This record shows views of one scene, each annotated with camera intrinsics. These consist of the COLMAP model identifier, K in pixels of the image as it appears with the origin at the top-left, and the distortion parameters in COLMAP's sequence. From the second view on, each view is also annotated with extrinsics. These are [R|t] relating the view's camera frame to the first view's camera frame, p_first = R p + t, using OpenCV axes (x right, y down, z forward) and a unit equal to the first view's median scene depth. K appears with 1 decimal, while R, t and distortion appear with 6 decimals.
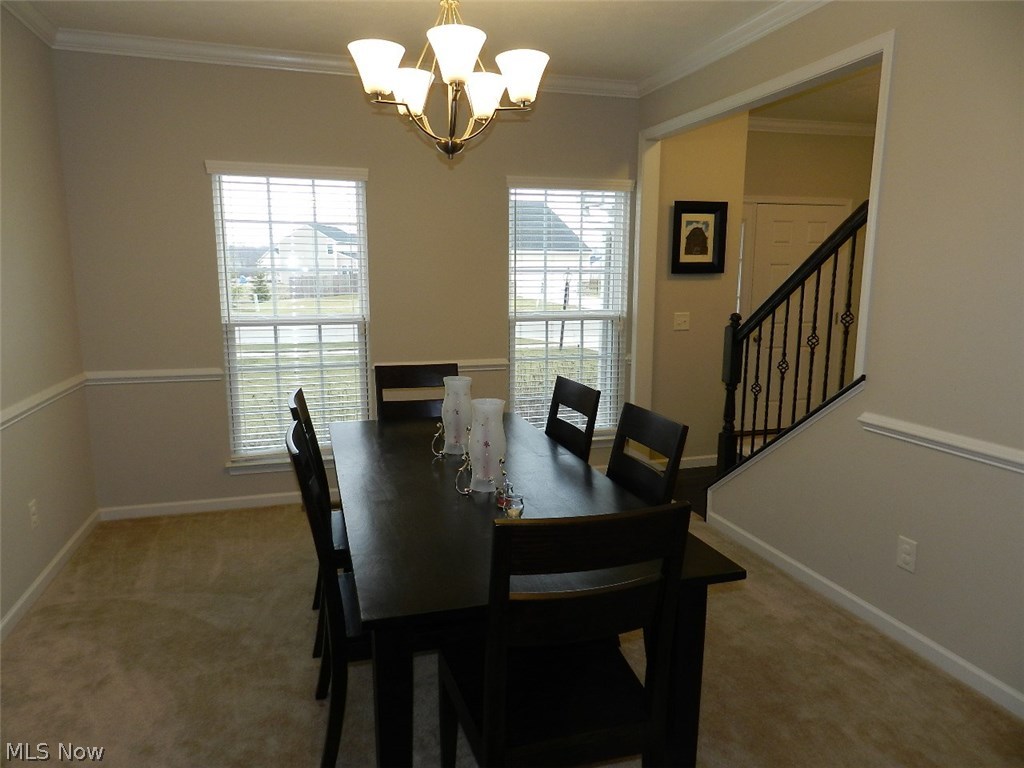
lens RADIAL K [[698.3, 0, 512.0], [0, 698.3, 384.0], [0, 0, 1]] dist [0.022200, -0.001611]
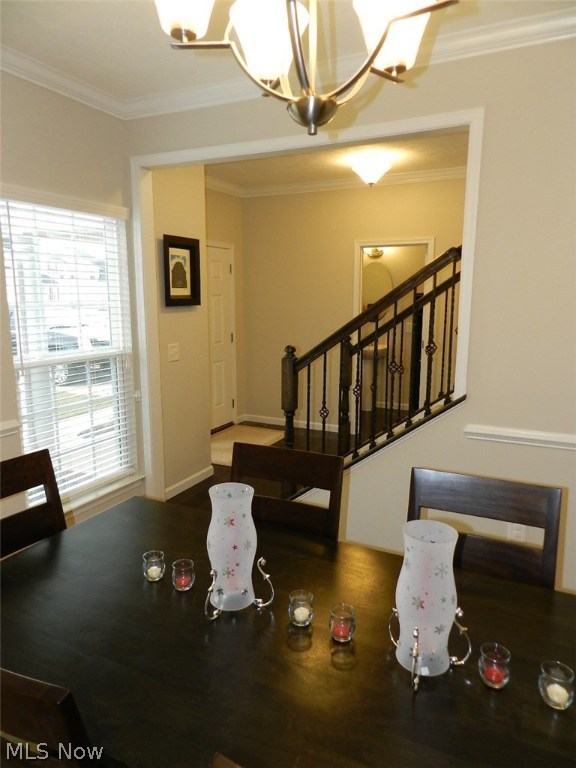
lens RADIAL K [[523.7, 0, 288.0], [0, 523.7, 384.0], [0, 0, 1]] dist [0.022200, -0.001611]
pose [[0.676277, -0.123927, 0.726148, -0.216108], [0.117201, 0.991292, 0.060026, -0.071781], [-0.727264, 0.044511, 0.684913, 0.357378]]
